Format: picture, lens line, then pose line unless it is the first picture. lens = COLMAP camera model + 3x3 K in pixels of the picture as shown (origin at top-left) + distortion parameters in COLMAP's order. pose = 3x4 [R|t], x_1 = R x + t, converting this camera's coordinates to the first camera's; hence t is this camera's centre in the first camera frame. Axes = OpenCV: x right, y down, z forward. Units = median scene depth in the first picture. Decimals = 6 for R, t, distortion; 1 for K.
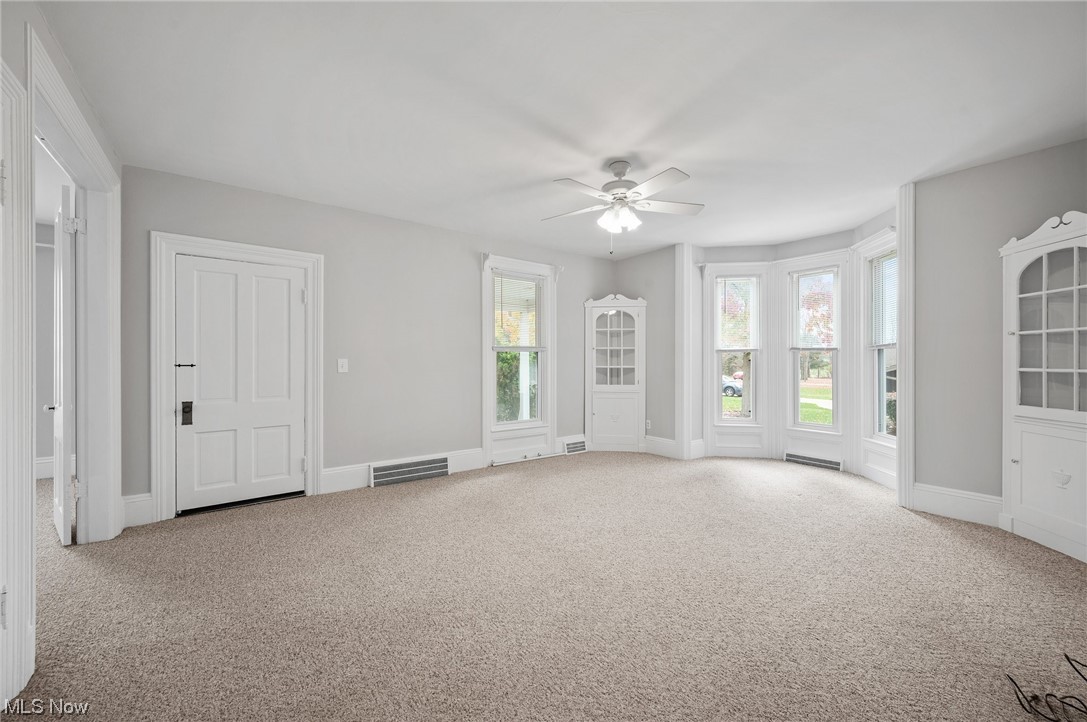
lens RADIAL K [[430.3, 0, 543.5], [0, 430.3, 361.0], [0, 0, 1]] dist [0.001791, 0.000123]
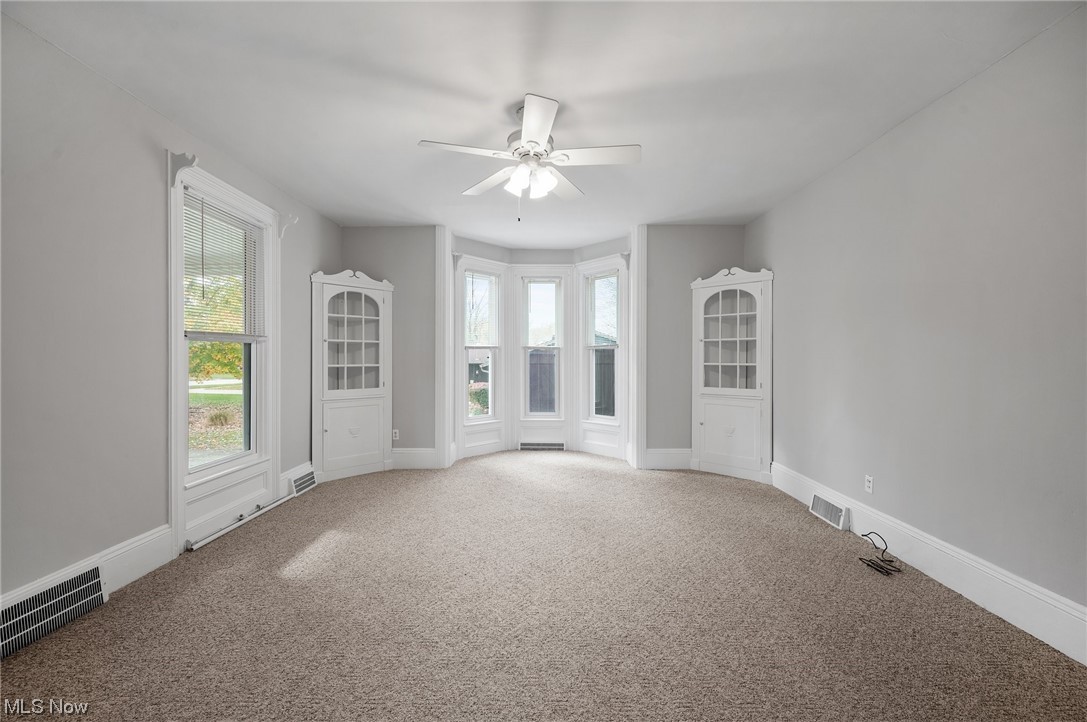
lens RADIAL K [[430.3, 0, 543.5], [0, 430.3, 361.0], [0, 0, 1]] dist [0.001791, 0.000123]
pose [[0.603686, -0.005144, 0.797205, -0.290662], [-0.000795, 0.999975, 0.007054, -0.000529], [-0.797222, -0.004892, 0.603667, 0.326303]]
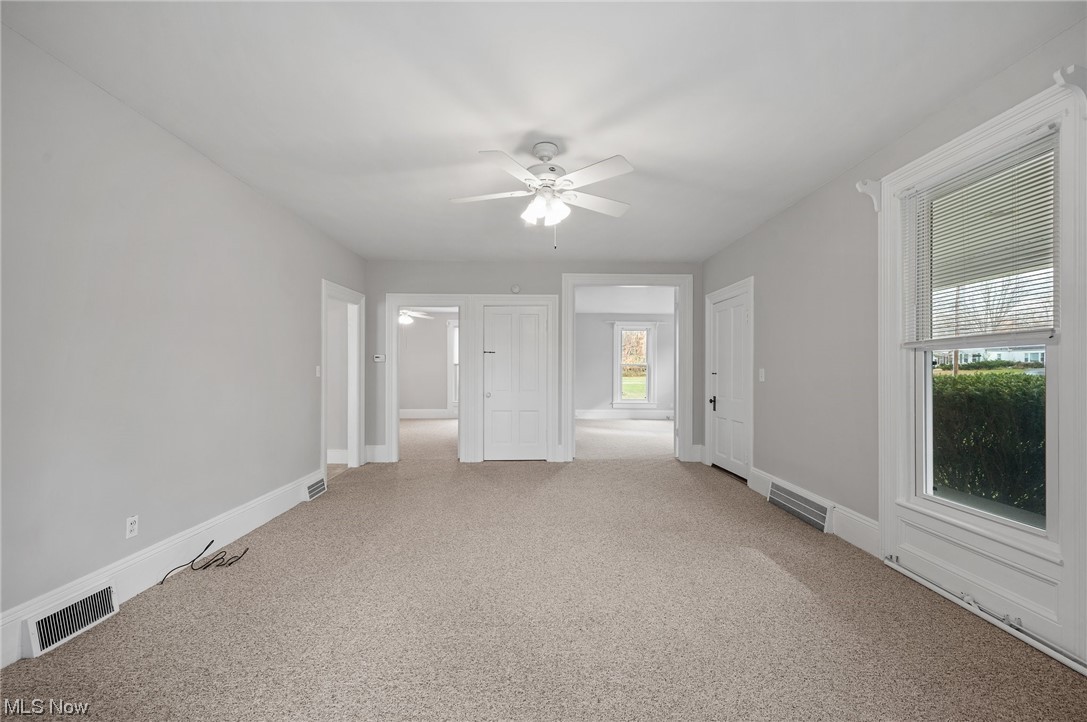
lens RADIAL K [[443.0, 0, 548.1], [0, 443.0, 373.8], [0, 0, 1]] dist [0.000124, 0.000016]
pose [[-0.574473, 0.006420, -0.818499, 0.602320], [0.001684, 0.999976, 0.006662, -0.000502], [0.818522, 0.002449, -0.574470, 0.999999]]
